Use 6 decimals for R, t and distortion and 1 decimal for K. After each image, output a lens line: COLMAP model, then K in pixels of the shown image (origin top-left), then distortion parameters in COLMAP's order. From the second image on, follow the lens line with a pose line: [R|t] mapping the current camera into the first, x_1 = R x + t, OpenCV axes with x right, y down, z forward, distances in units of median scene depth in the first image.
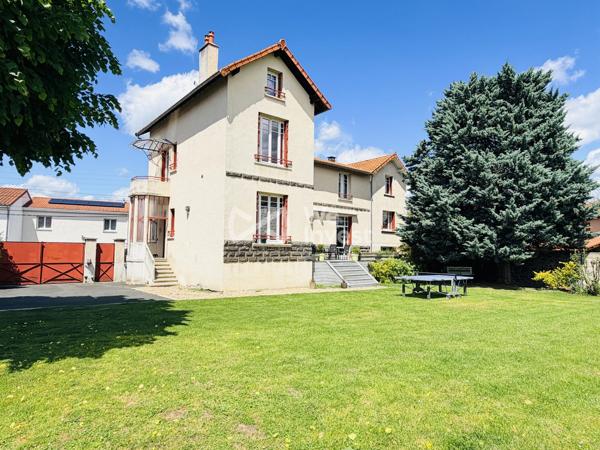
lens RADIAL K [[367.5, 0, 299.9], [0, 367.5, 225.8], [0, 0, 1]] dist [-0.003404, 0.000857]
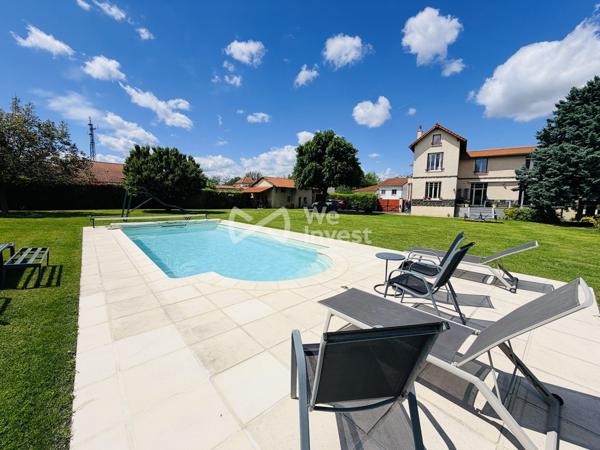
lens RADIAL K [[241.7, 0, 299.1], [0, 241.7, 225.3], [0, 0, 1]] dist [-0.002504, 0.000941]
pose [[0.288139, 0.096809, -0.952683, 1.350335], [0.054661, 0.991592, 0.117294, -0.029474], [0.956027, -0.085871, 0.280424, -0.495916]]
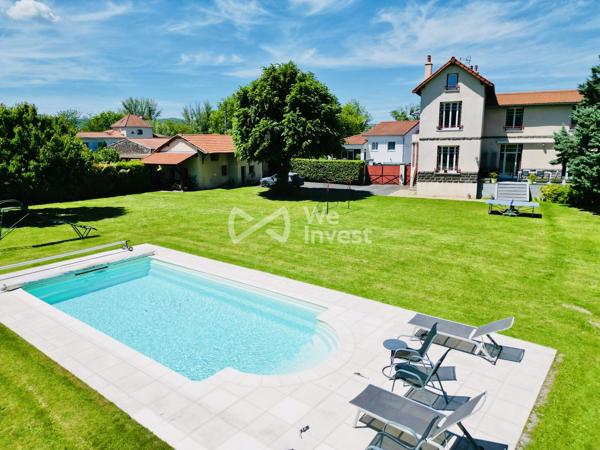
lens RADIAL K [[431.3, 0, 300.7], [0, 431.3, 227.0], [0, 0, 1]] dist [0.028808, -0.021414]
pose [[0.446475, 0.162156, -0.879980, 1.519402], [0.076142, 0.972990, 0.217928, -0.213206], [0.891551, -0.164303, 0.422069, -0.629705]]
